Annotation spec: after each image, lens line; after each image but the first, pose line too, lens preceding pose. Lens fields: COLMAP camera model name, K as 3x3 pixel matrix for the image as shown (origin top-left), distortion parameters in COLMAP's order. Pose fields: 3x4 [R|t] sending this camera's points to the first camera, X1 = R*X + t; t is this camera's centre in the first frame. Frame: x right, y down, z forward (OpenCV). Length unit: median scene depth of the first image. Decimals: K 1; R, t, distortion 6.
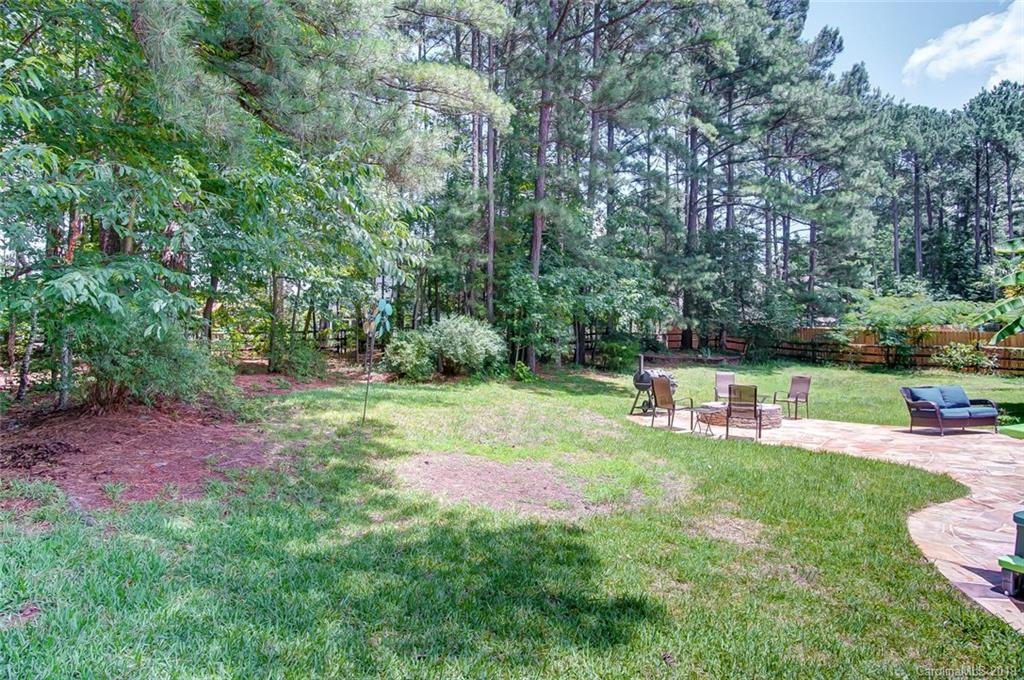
lens RADIAL K [[560.8, 0, 511.5], [0, 560.8, 337.5], [0, 0, 1]] dist [-0.017172, 0.000291]
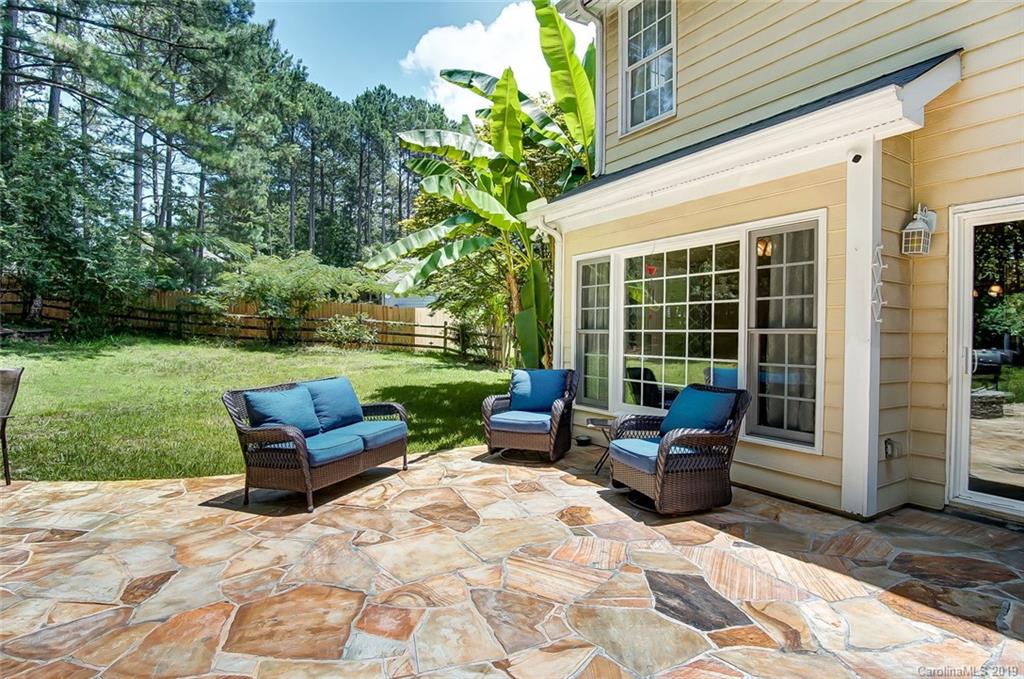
lens RADIAL K [[560.8, 0, 511.5], [0, 560.8, 337.0], [0, 0, 1]] dist [-0.017172, 0.000291]
pose [[0.563115, -0.003213, 0.826373, 0.201141], [-0.029824, 0.999262, 0.024208, 0.013812], [-0.825841, -0.038277, 0.562603, 0.251449]]
